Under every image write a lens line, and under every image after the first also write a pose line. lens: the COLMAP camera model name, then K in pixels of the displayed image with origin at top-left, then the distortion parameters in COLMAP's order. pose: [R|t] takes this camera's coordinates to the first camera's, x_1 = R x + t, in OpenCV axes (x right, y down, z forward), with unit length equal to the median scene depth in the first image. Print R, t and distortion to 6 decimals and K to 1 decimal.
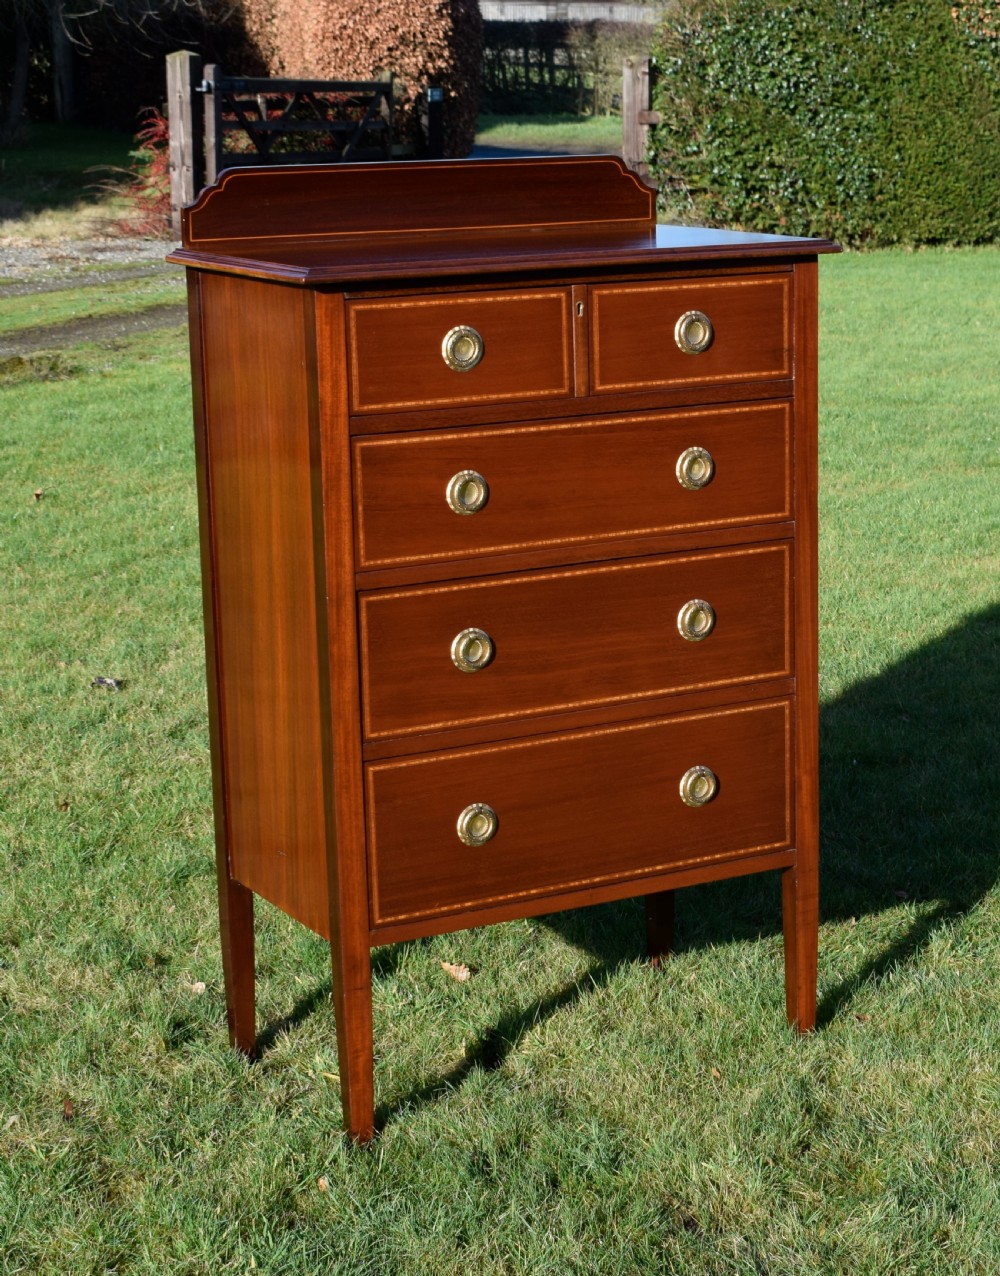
lens RADIAL K [[2667.7, 0, 610.4], [0, 2667.7, 589.3], [0, 0, 1]] dist [-0.016693, -0.159512]
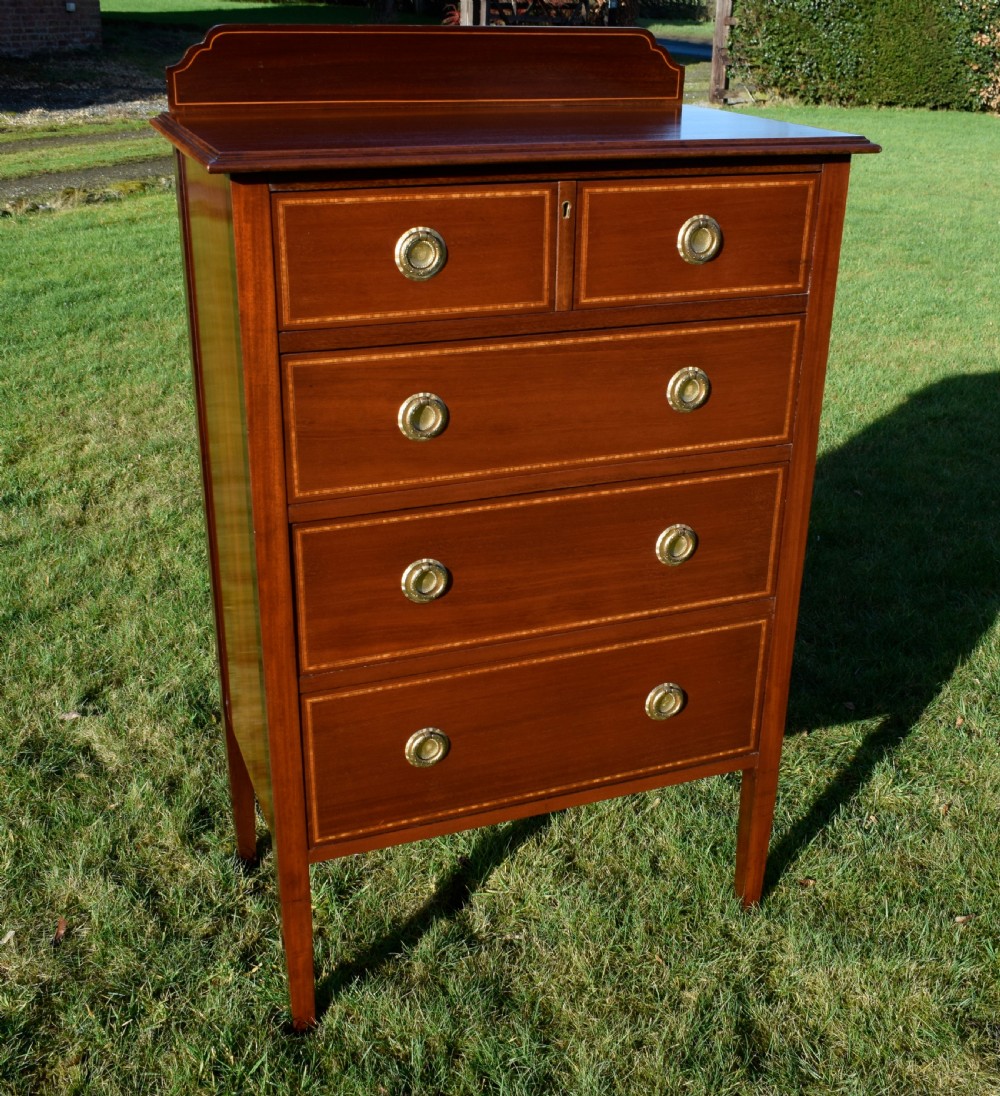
lens RADIAL K [[1302.9, 0, 500.0], [0, 1302.9, 548.0], [0, 0, 1]] dist [-0.018175, 0.000433]
pose [[0.987758, 0.089771, -0.127572, 0.028137], [-0.061060, 0.975062, 0.213370, -0.079383], [0.143545, -0.202968, 0.968607, 0.517480]]
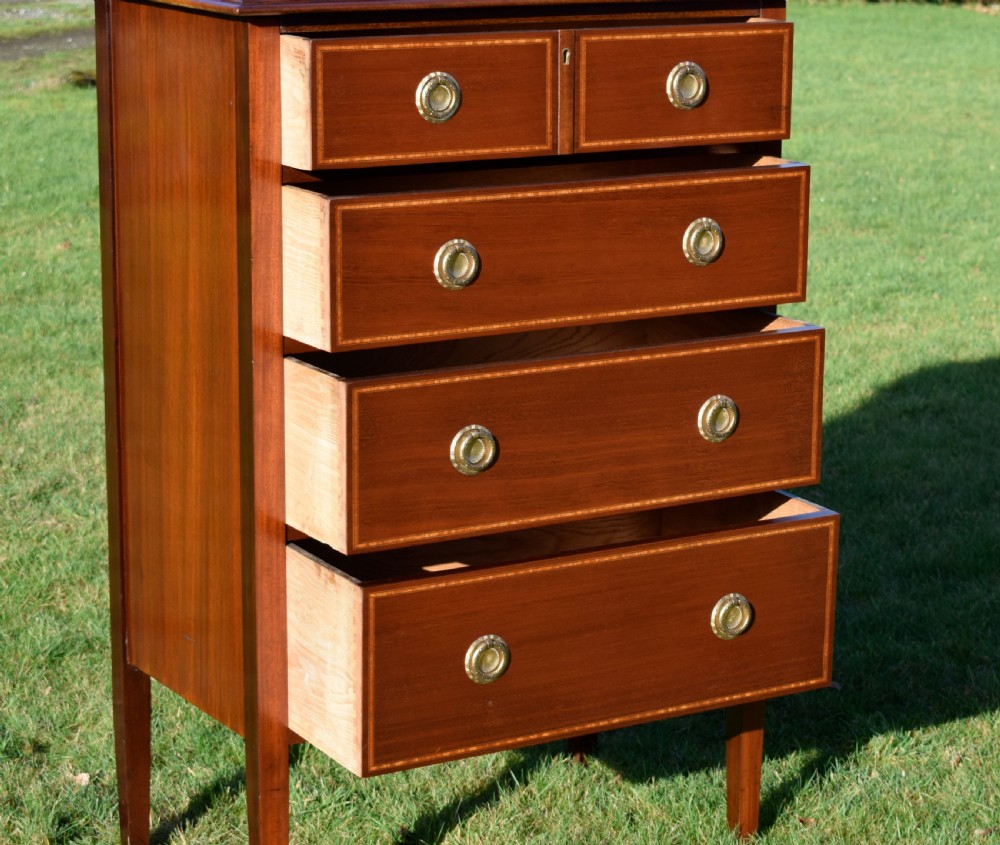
lens RADIAL K [[2690.9, 0, 616.6], [0, 2690.9, 407.8], [0, 0, 1]] dist [-0.015236, 0.054493]
pose [[0.997582, 0.017399, 0.067281, -0.048838], [-0.019099, 0.999512, 0.024718, -0.008659], [-0.066818, -0.025943, 0.997428, 0.083125]]
